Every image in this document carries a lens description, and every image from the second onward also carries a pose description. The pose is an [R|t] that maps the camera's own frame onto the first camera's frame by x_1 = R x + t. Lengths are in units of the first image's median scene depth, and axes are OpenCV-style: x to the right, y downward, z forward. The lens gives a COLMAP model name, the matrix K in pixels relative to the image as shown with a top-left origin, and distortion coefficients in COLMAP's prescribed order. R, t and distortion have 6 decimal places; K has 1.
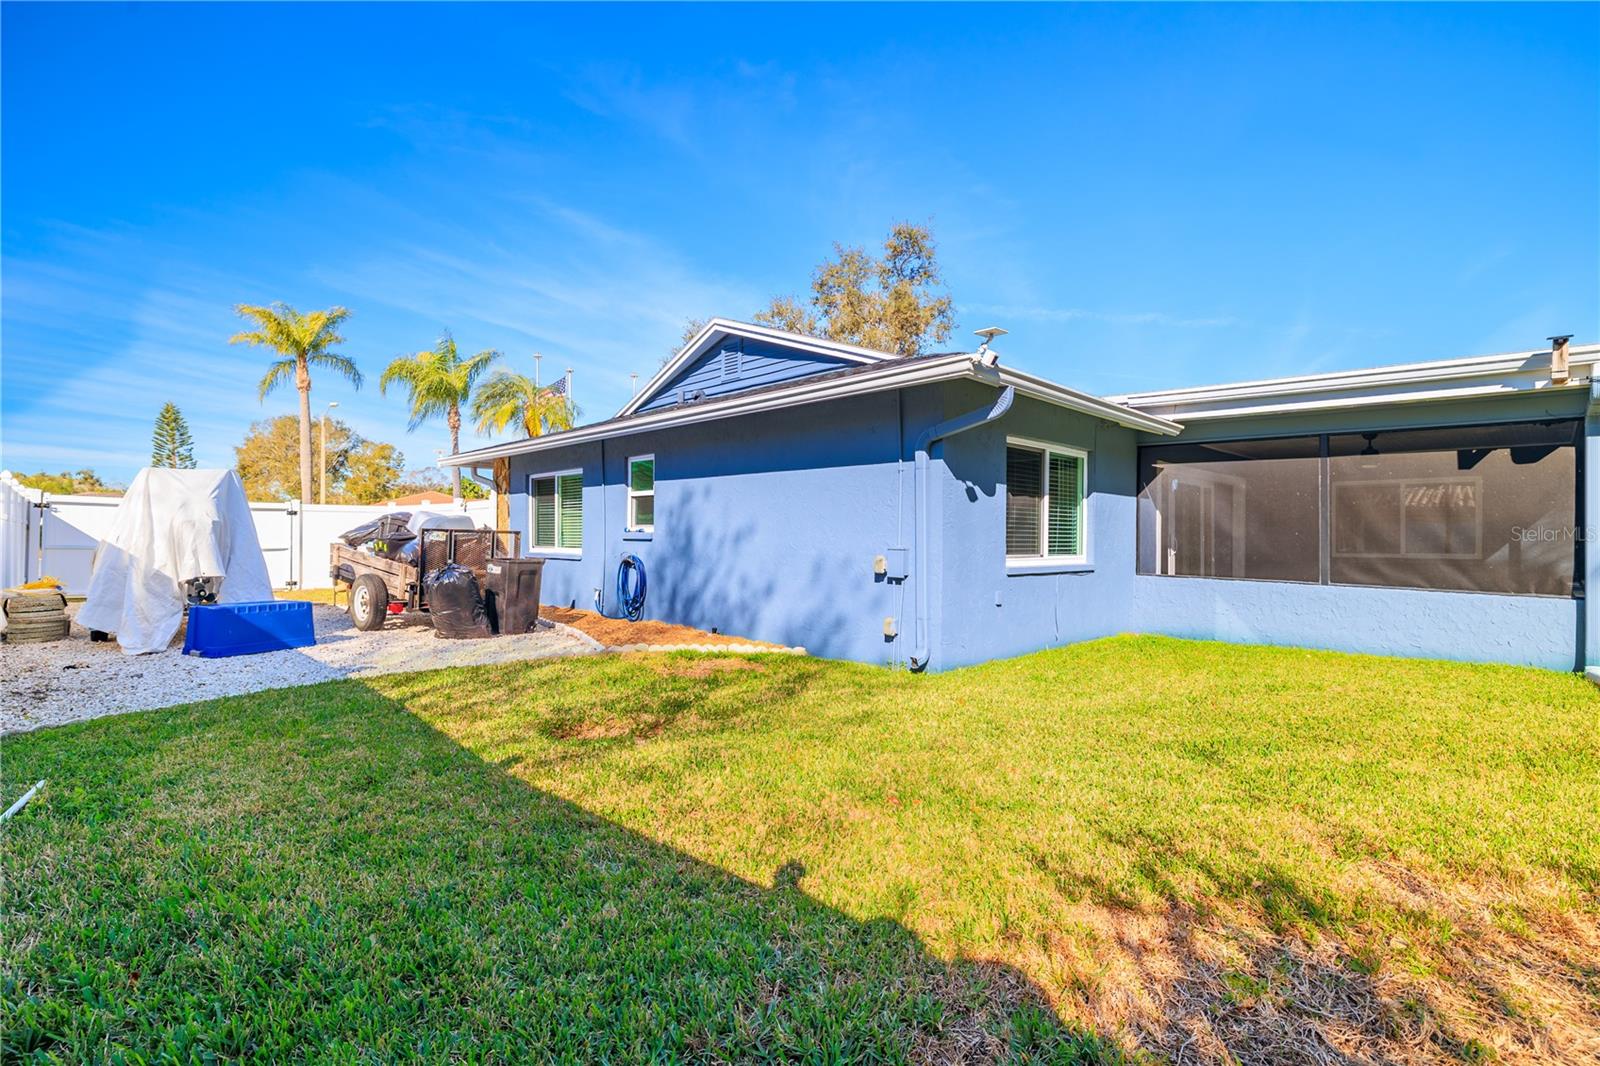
lens RADIAL K [[792.5, 0, 800.0], [0, 792.5, 533.0], [0, 0, 1]] dist [0.000314, 0.000971]
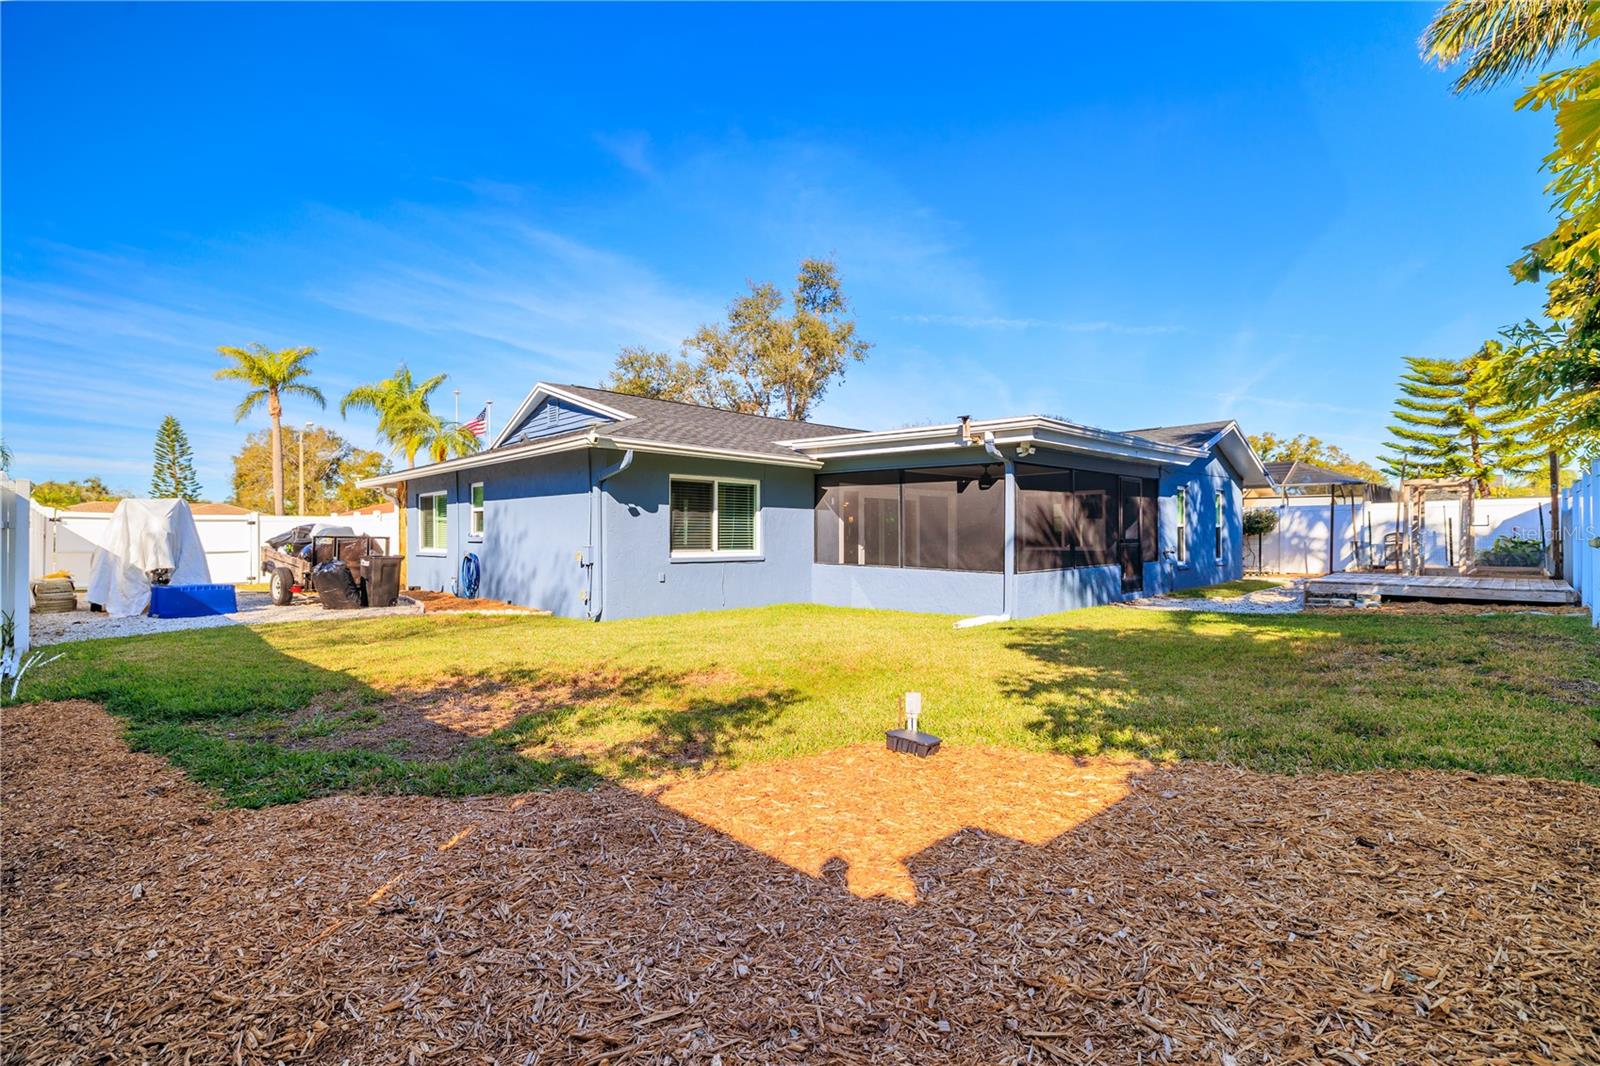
lens RADIAL K [[780.9, 0, 800.0], [0, 780.9, 533.0], [0, 0, 1]] dist [-0.002389, -0.000763]
pose [[0.999956, -0.008661, 0.003673, 0.389646], [0.008660, 0.999962, 0.000288, -0.002824], [-0.003676, -0.000256, 0.999993, -0.419957]]
